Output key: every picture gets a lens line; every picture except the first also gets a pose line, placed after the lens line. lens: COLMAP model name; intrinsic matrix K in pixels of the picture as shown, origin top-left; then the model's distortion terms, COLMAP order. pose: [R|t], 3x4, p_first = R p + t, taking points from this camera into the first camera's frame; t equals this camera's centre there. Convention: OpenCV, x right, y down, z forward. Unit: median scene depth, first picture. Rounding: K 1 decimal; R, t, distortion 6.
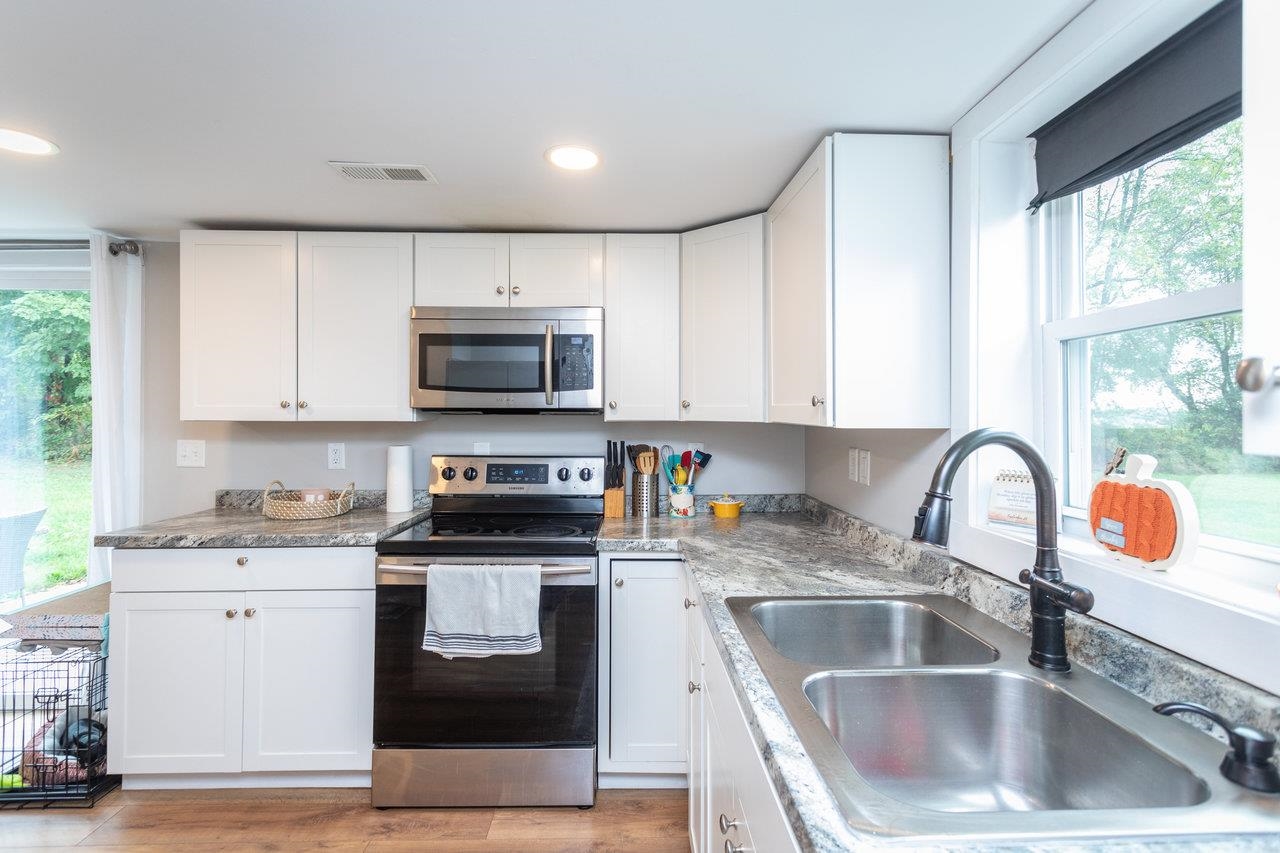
lens RADIAL K [[625.8, 0, 632.9], [0, 625.8, 409.2], [0, 0, 1]] dist [-0.003401, 0.002757]
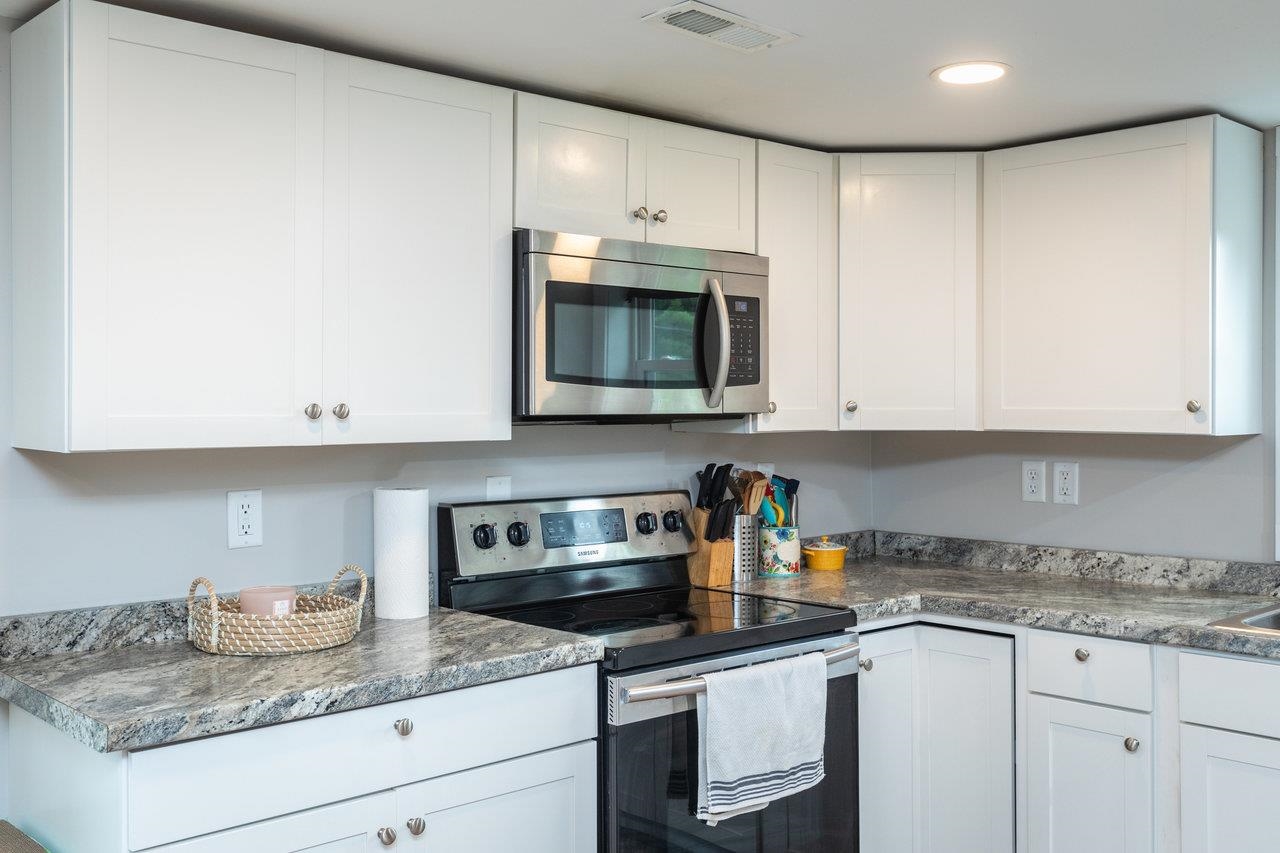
lens RADIAL K [[1270.1, 0, 633.9], [0, 1270.1, 427.9], [0, 0, 1]] dist [0.007144, 0.000000]
pose [[0.750315, -0.017104, 0.660860, -1.142872], [0.004487, 0.999774, 0.020782, -0.015431], [-0.661066, -0.012628, 0.750222, 0.120888]]
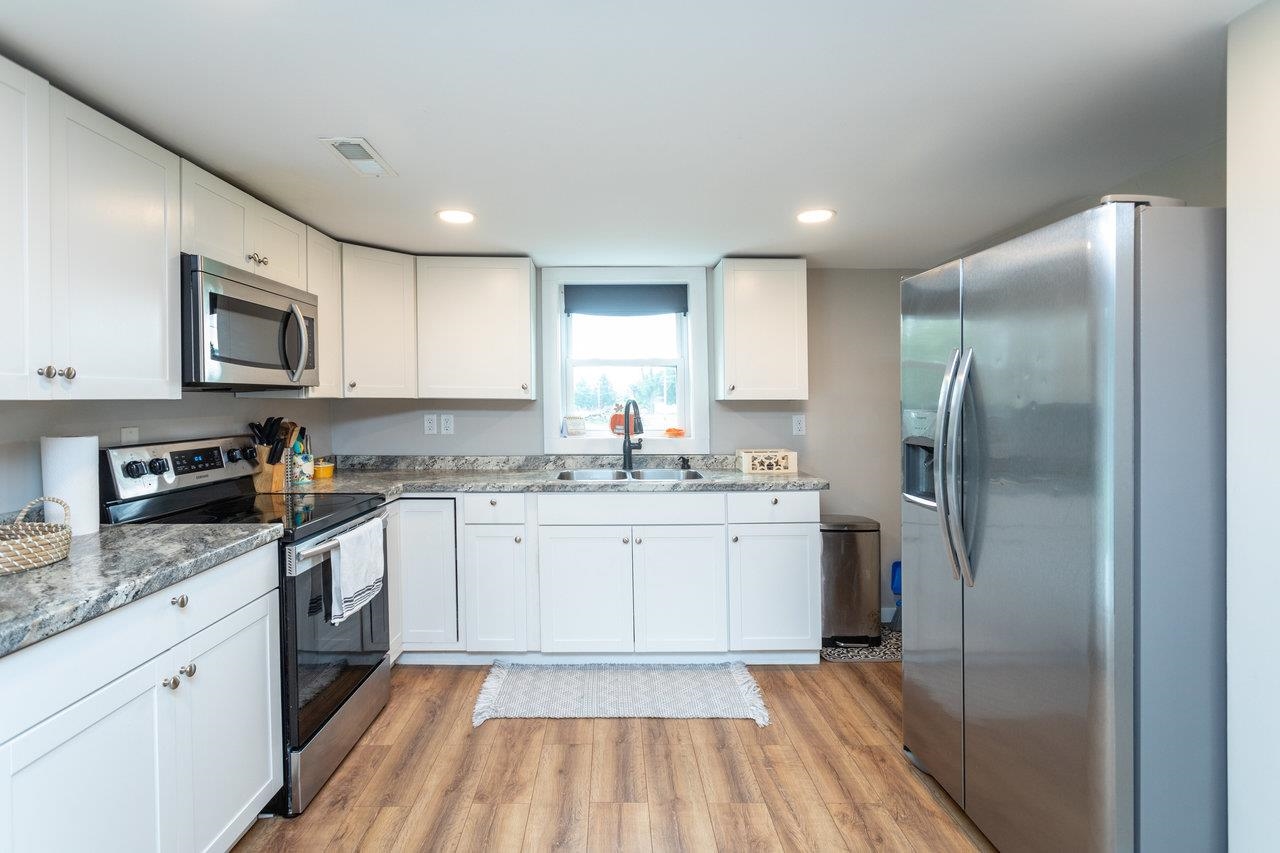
lens RADIAL K [[625.8, 0, 638.4], [0, 625.8, 414.1], [0, 0, 1]] dist [-0.003401, 0.002757]
pose [[-0.007040, -0.030396, 0.999513, -1.301177], [-0.005819, 0.999522, 0.030356, 0.012417], [-0.999958, -0.005603, -0.007214, 0.496918]]
